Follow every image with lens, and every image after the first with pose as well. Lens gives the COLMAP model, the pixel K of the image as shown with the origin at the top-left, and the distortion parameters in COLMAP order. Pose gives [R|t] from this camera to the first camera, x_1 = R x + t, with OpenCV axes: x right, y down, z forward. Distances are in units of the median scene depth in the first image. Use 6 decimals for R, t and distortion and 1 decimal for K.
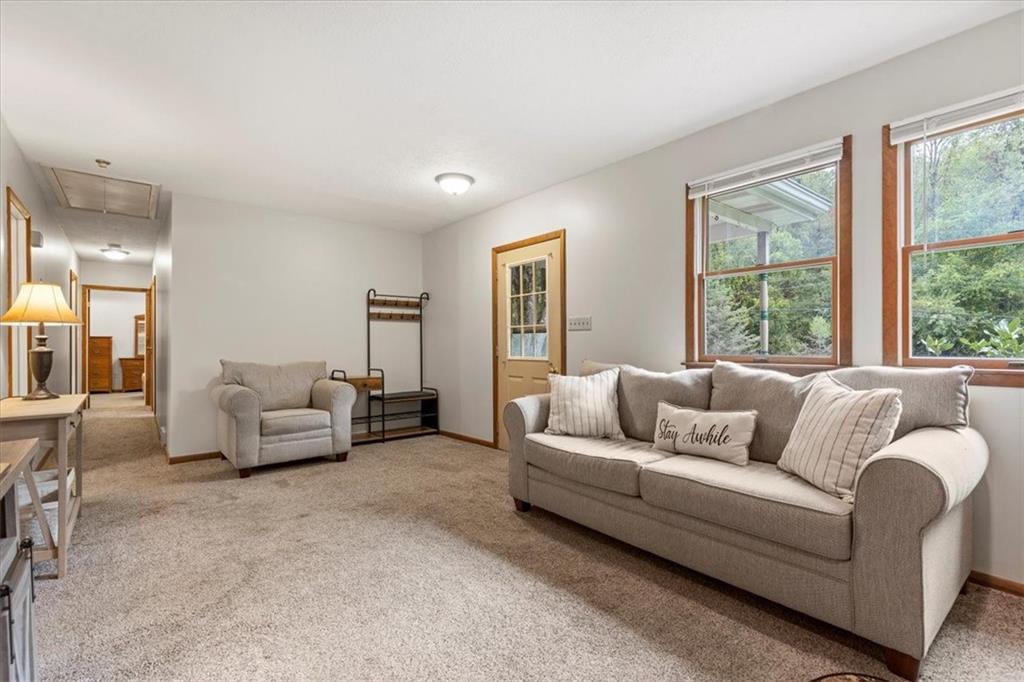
lens RADIAL K [[463.1, 0, 509.1], [0, 463.1, 343.7], [0, 0, 1]] dist [0.008490, -0.001320]
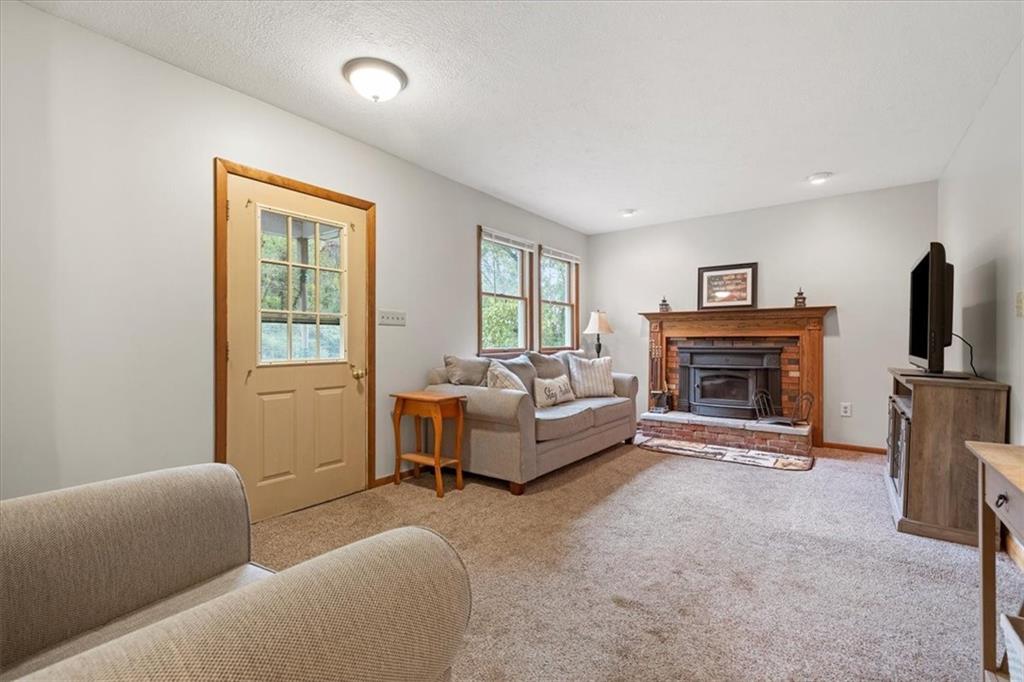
lens RADIAL K [[463.1, 0, 518.2], [0, 463.1, 343.7], [0, 0, 1]] dist [0.008490, -0.001320]
pose [[-0.260245, -0.002443, 0.965540, -0.806068], [-0.001797, 0.999996, 0.002046, 0.005185], [-0.965541, -0.001203, -0.260248, 1.019950]]
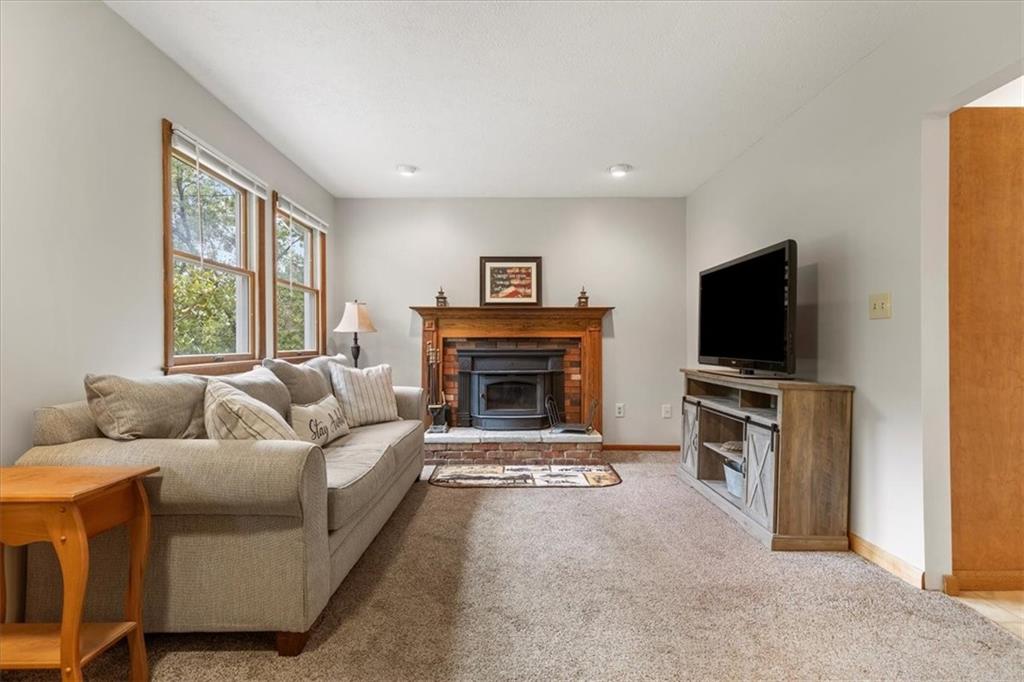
lens RADIAL K [[463.1, 0, 517.1], [0, 463.1, 343.6], [0, 0, 1]] dist [0.008490, -0.001320]
pose [[-0.784727, 0.001179, 0.619841, -0.404246], [-0.000022, 0.999998, -0.001930, 0.004272], [-0.619842, -0.001528, -0.784725, 1.005891]]
